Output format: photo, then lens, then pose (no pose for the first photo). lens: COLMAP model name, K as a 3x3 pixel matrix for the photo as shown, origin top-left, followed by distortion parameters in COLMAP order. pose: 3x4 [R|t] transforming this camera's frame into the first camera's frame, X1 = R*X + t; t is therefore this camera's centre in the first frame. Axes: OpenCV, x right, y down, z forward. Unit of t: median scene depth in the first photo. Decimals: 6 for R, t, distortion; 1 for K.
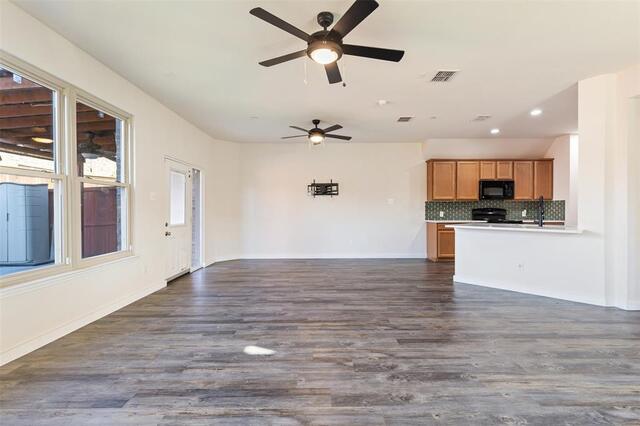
lens RADIAL K [[291.7, 0, 321.4], [0, 291.7, 210.5], [0, 0, 1]] dist [0.003669, 0.000131]
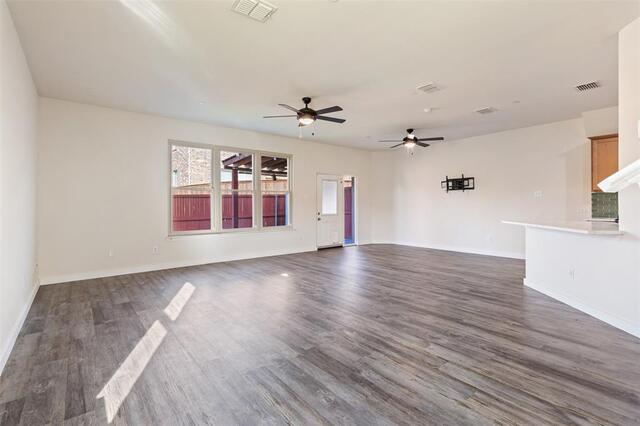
lens RADIAL K [[298.5, 0, 325.4], [0, 298.5, 202.5], [0, 0, 1]] dist [0.003259, 0.000112]
pose [[0.636408, -0.006834, -0.771322, 0.964583], [0.000552, 0.999965, -0.008404, -0.000099], [0.771352, 0.004922, 0.636390, -0.057530]]
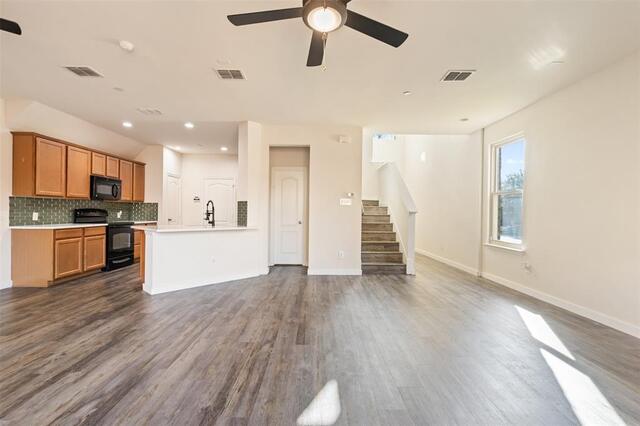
lens RADIAL K [[288.1, 0, 320.0], [0, 288.1, 213.0], [0, 0, 1]] dist [0.002679, 0.000115]
pose [[-0.009368, 0.000414, 0.999956, -0.493041], [-0.007888, 0.999969, -0.000488, -0.000831], [-0.999925, -0.007893, -0.009365, 0.645494]]
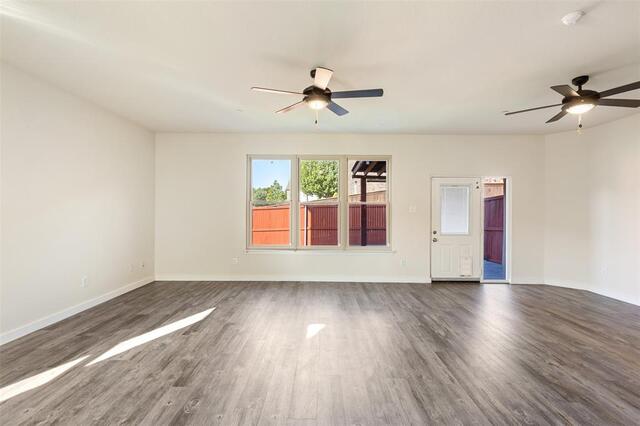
lens RADIAL K [[288.8, 0, 321.3], [0, 288.8, 209.9], [0, 0, 1]] dist [0.001198, -0.000090]
pose [[-0.005824, -0.001260, -0.999982, 0.790880], [-0.009095, 0.999958, -0.001207, -0.045596], [0.999942, 0.009088, -0.005836, 0.654432]]
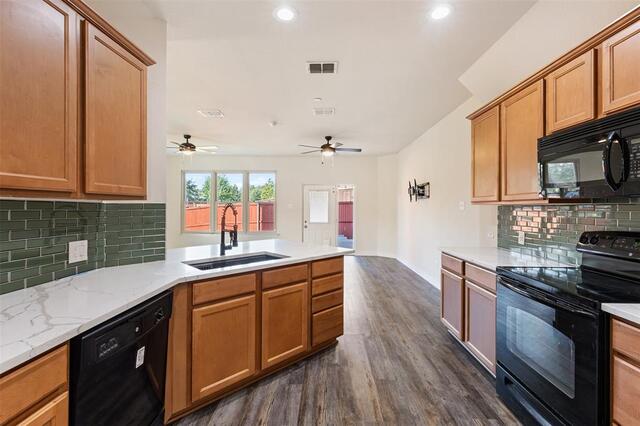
lens RADIAL K [[291.7, 0, 321.4], [0, 291.7, 210.5], [0, 0, 1]] dist [0.003669, 0.000131]
pose [[-0.021061, 0.011613, -0.999711, 1.530778], [-0.008481, 0.999894, 0.011793, -0.050879], [0.999742, 0.008727, -0.020960, 1.370612]]
